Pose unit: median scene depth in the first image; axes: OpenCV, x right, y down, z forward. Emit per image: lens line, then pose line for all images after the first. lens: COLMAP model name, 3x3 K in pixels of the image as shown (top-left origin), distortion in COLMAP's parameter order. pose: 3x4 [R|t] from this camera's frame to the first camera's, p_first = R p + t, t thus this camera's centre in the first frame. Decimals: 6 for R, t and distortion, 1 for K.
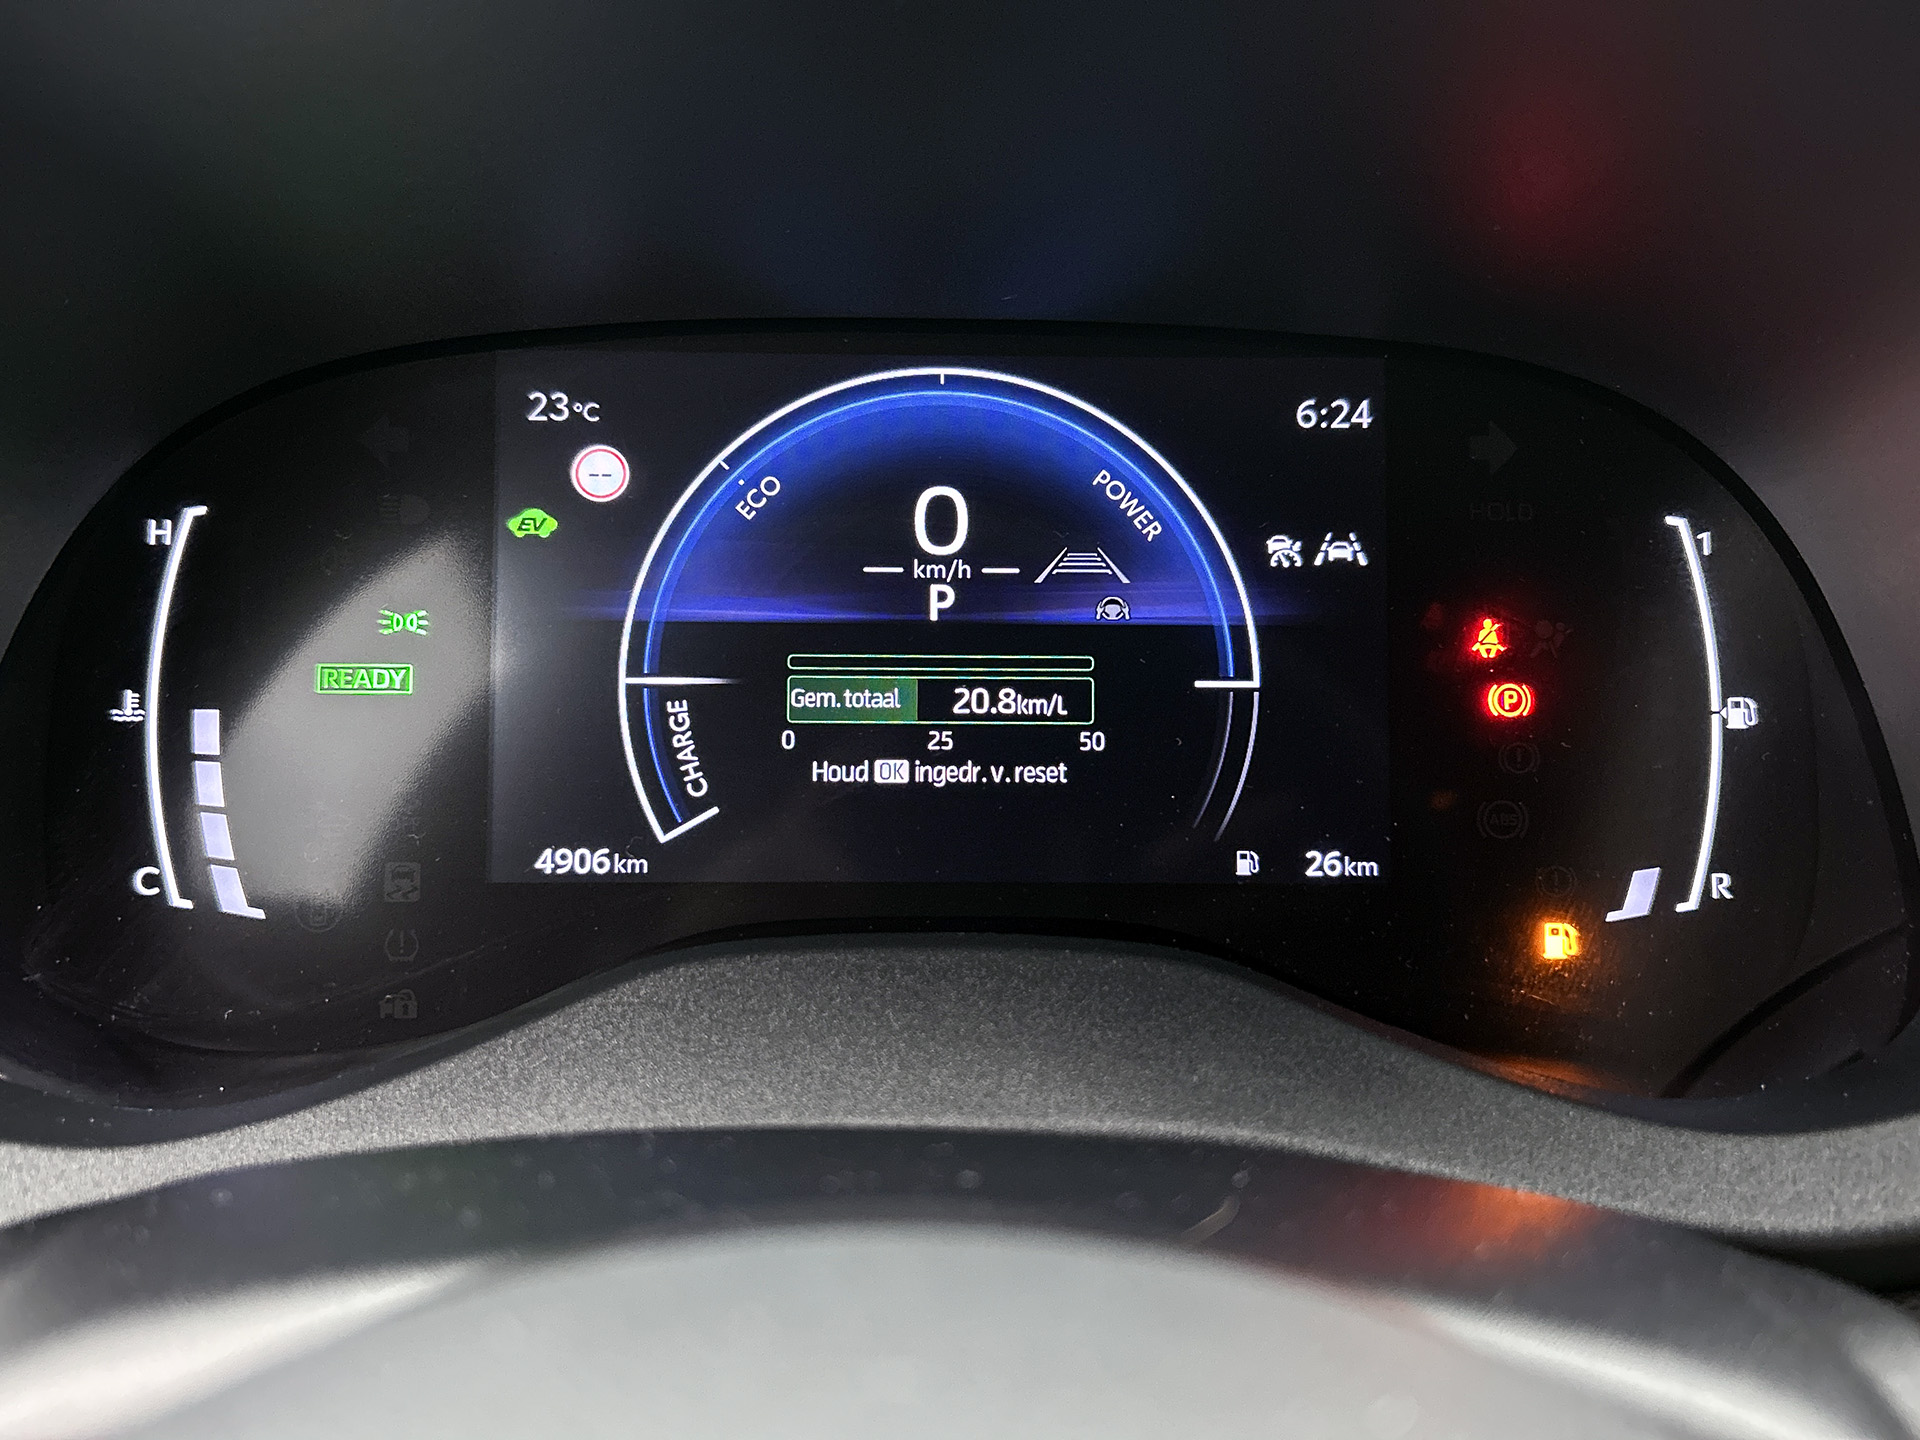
lens RADIAL K [[1648.3, 0, 969.3], [0, 1648.3, 716.4], [0, 0, 1]] dist [0.022795, -0.055573]
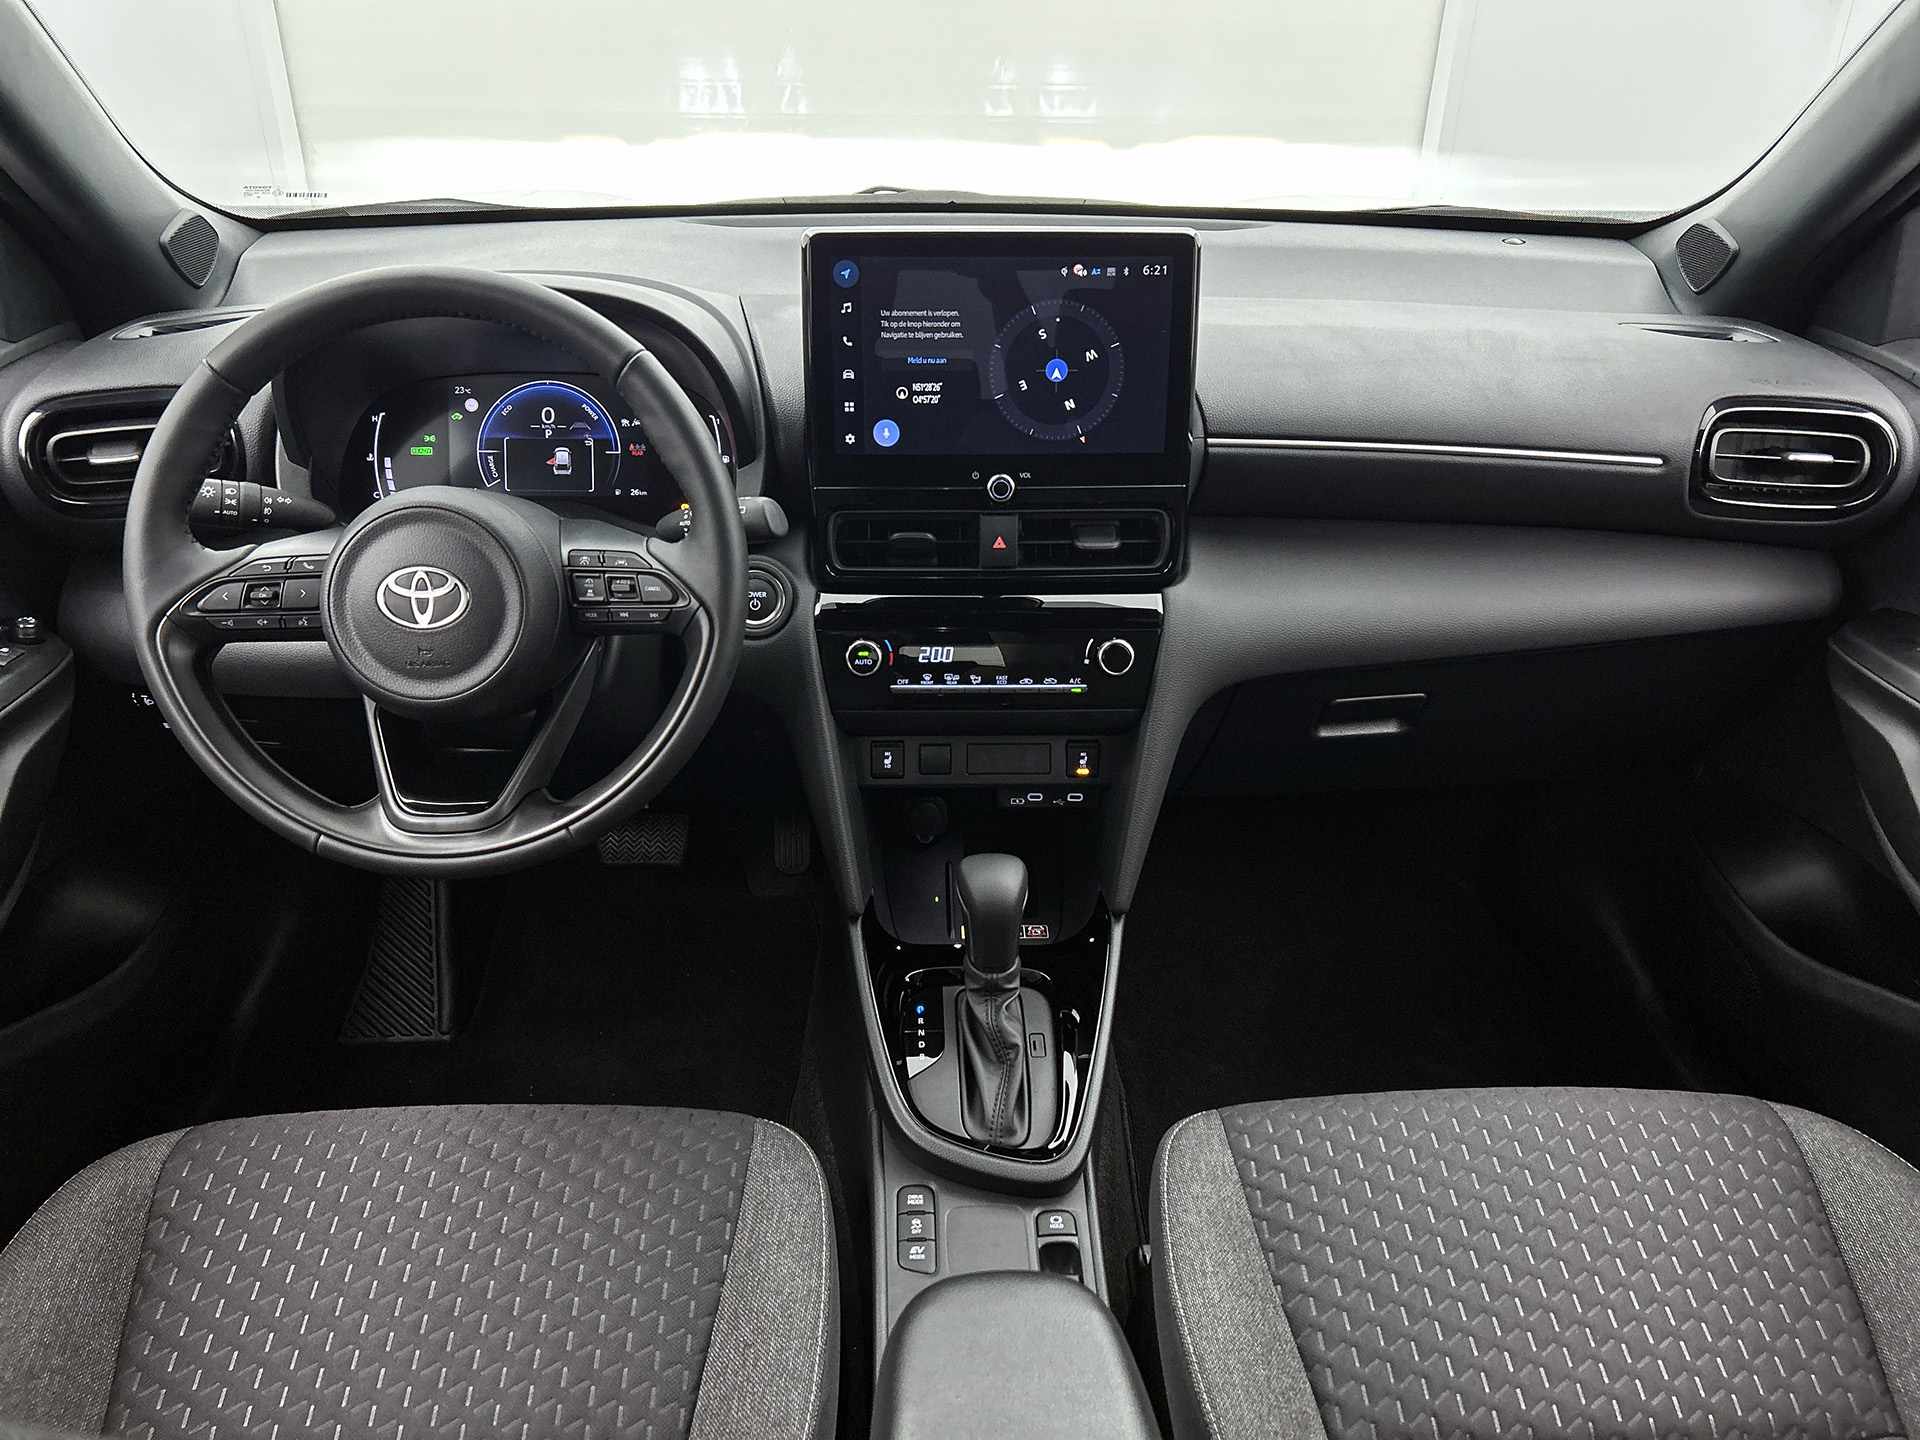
lens RADIAL K [[1463.5, 0, 958.9], [0, 1463.5, 749.1], [0, 0, 1]] dist [0.017483, -0.023642]
pose [[0.999540, -0.006004, 0.029724, 0.987365], [0.002307, 0.992418, 0.122891, 0.298401], [-0.030236, -0.122766, 0.991975, -3.151312]]
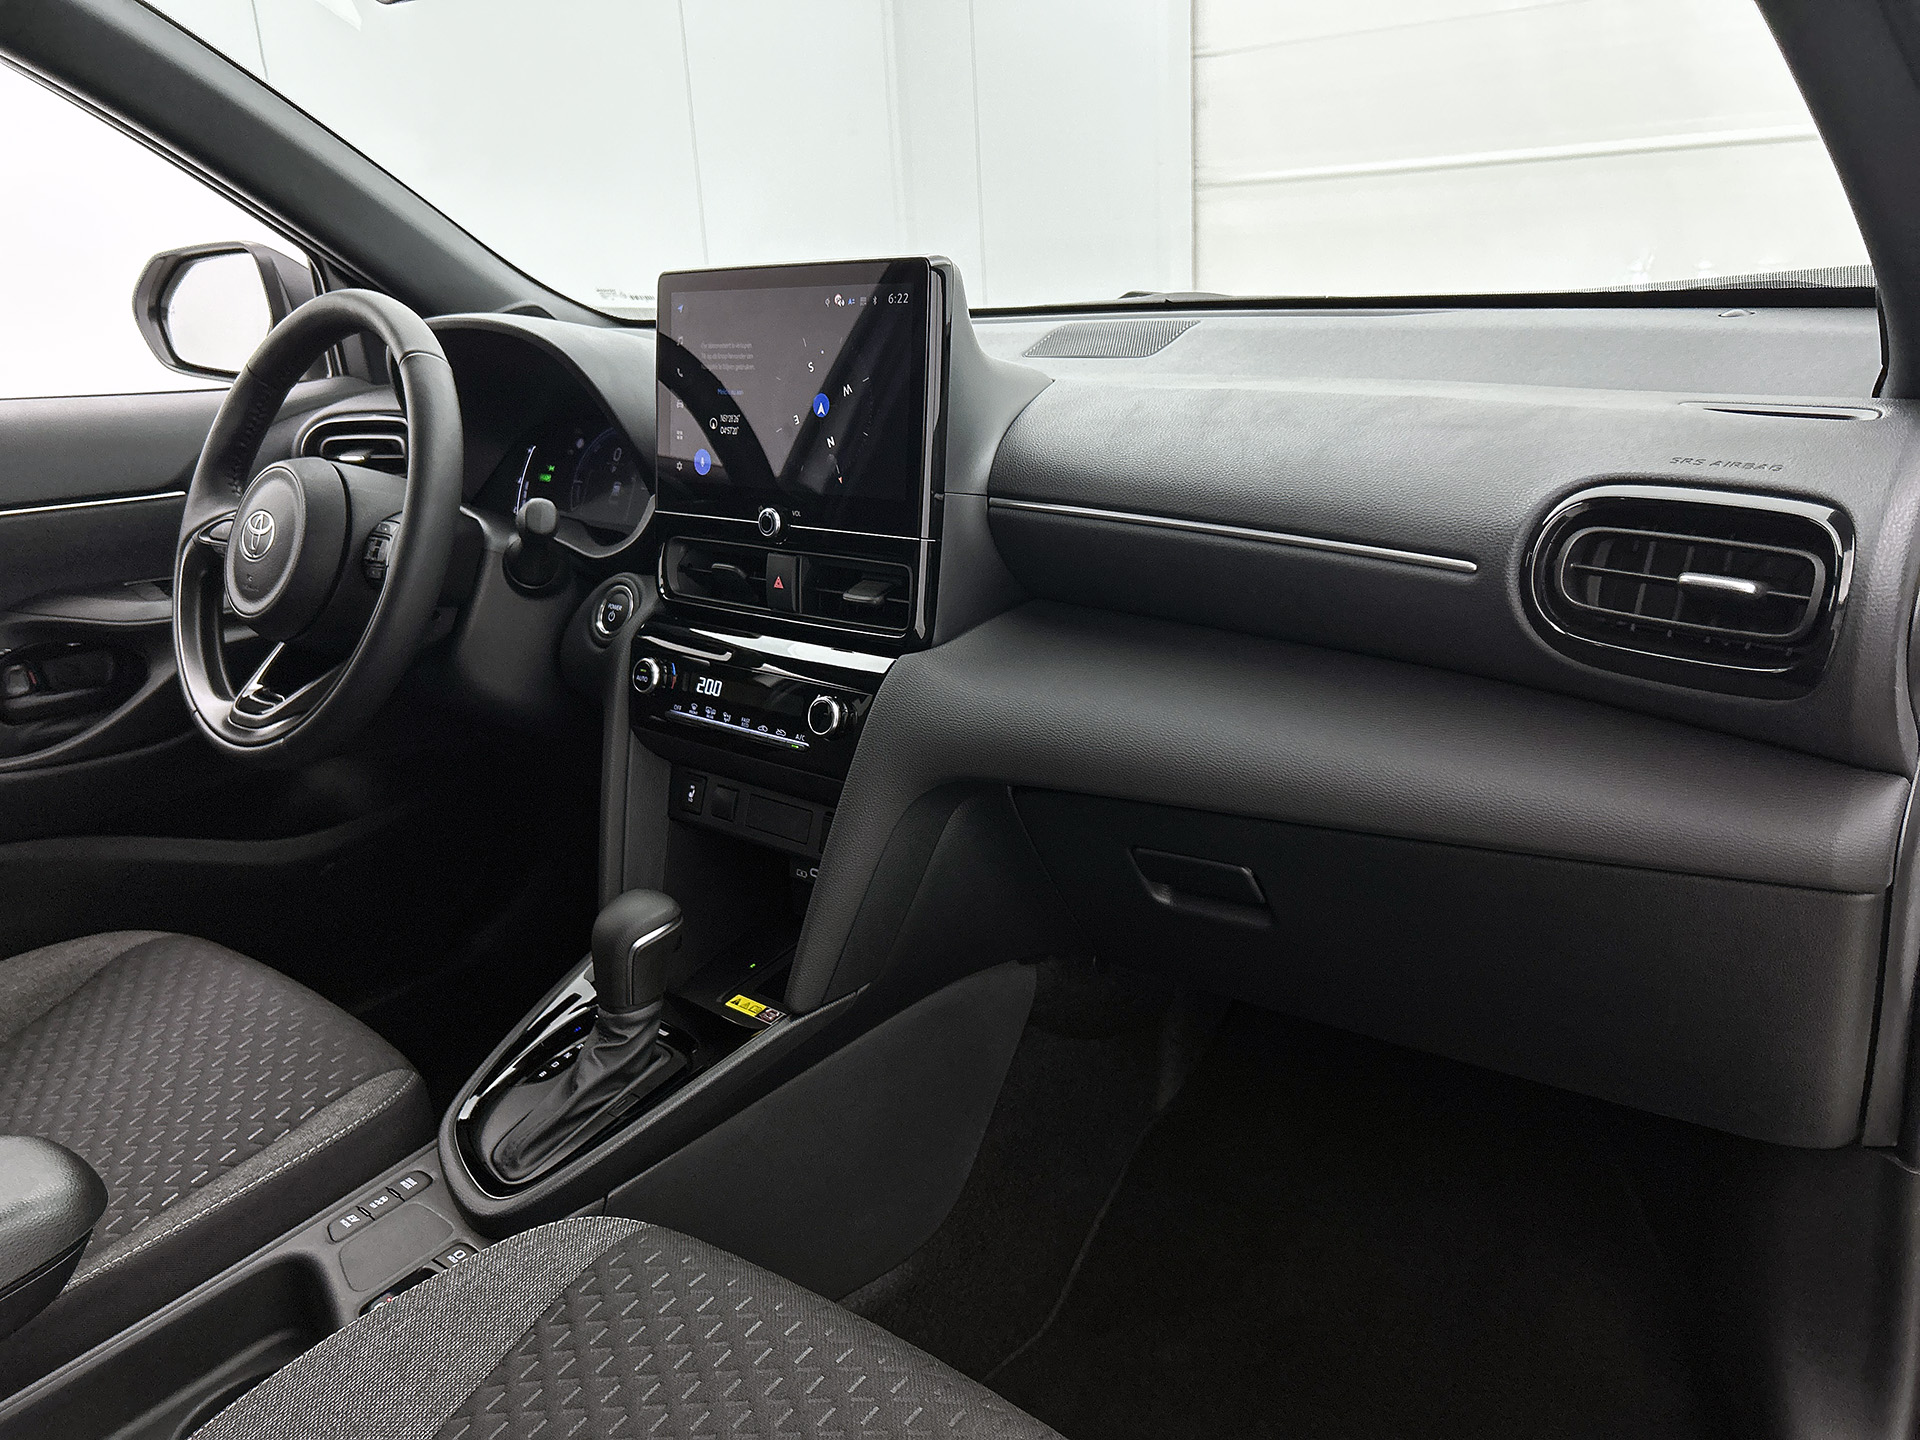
lens RADIAL K [[1463.5, 0, 952.1], [0, 1463.5, 718.9], [0, 0, 1]] dist [0.017483, -0.023642]
pose [[0.750904, 0.159872, -0.640769, 3.893311], [-0.194530, 0.980754, 0.016734, 0.418325], [0.631112, 0.112083, 0.767552, -1.801537]]
